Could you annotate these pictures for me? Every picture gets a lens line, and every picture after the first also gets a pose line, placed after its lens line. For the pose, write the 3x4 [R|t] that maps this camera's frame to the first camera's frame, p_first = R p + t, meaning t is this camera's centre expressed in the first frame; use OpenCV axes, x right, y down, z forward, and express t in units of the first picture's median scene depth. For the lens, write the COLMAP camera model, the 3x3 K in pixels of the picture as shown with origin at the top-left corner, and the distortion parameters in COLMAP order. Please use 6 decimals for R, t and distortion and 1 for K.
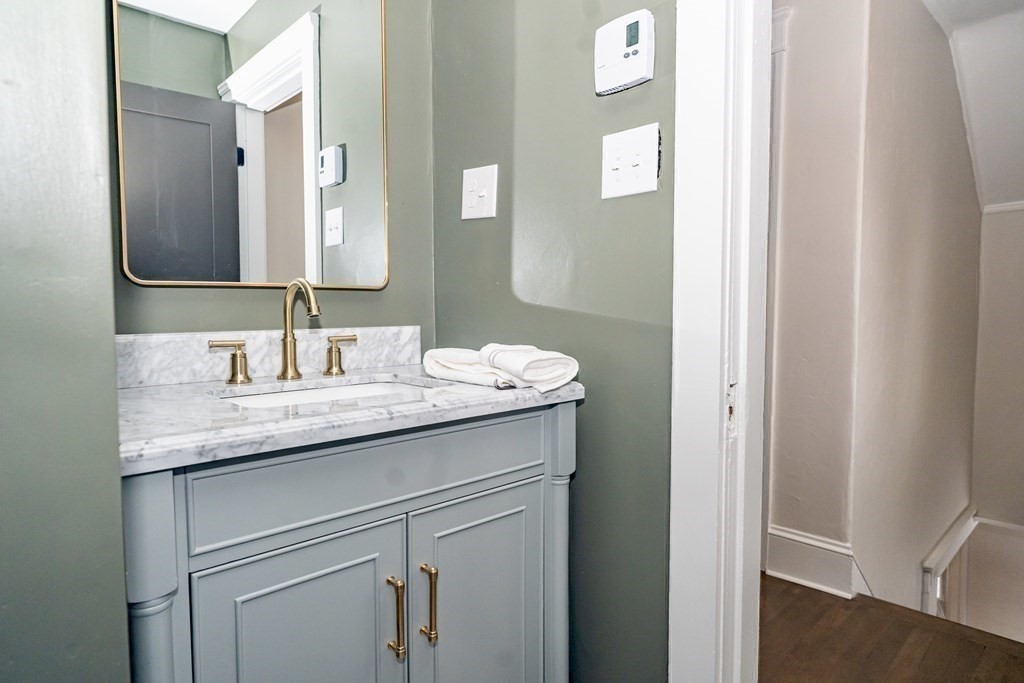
lens RADIAL K [[564.9, 0, 514.0], [0, 564.9, 335.0], [0, 0, 1]] dist [-0.001877, -0.000176]
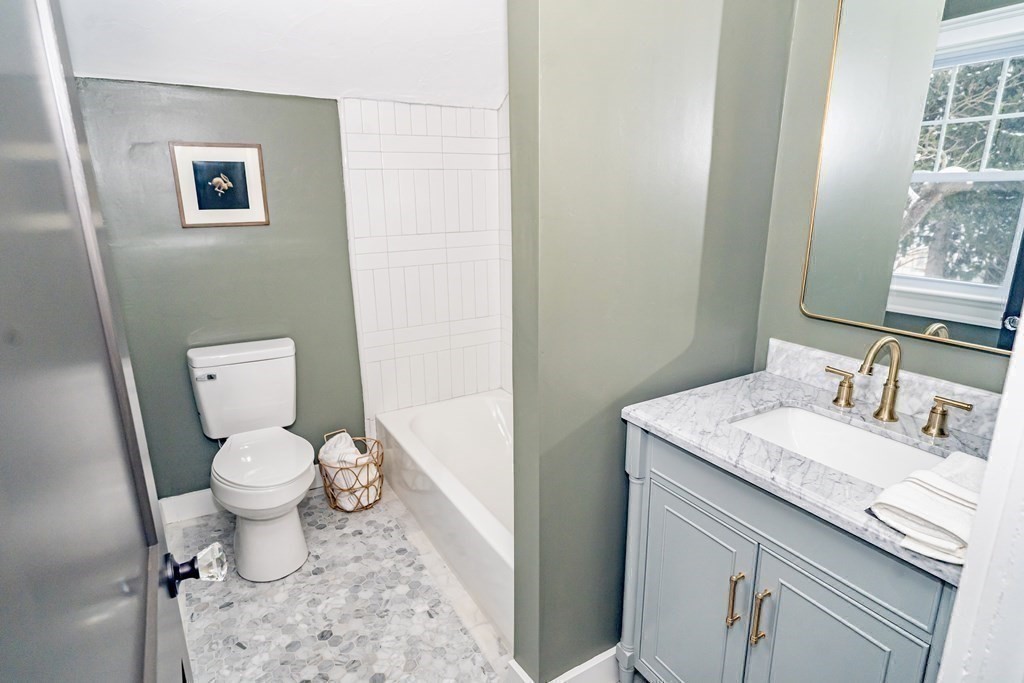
lens RADIAL K [[564.9, 0, 514.0], [0, 564.9, 335.0], [0, 0, 1]] dist [-0.001877, -0.000176]
pose [[-0.201624, 0.252299, -0.946411, 0.983934], [-0.047677, 0.962581, 0.266767, -0.443588], [0.978302, 0.098909, -0.182050, 0.610209]]
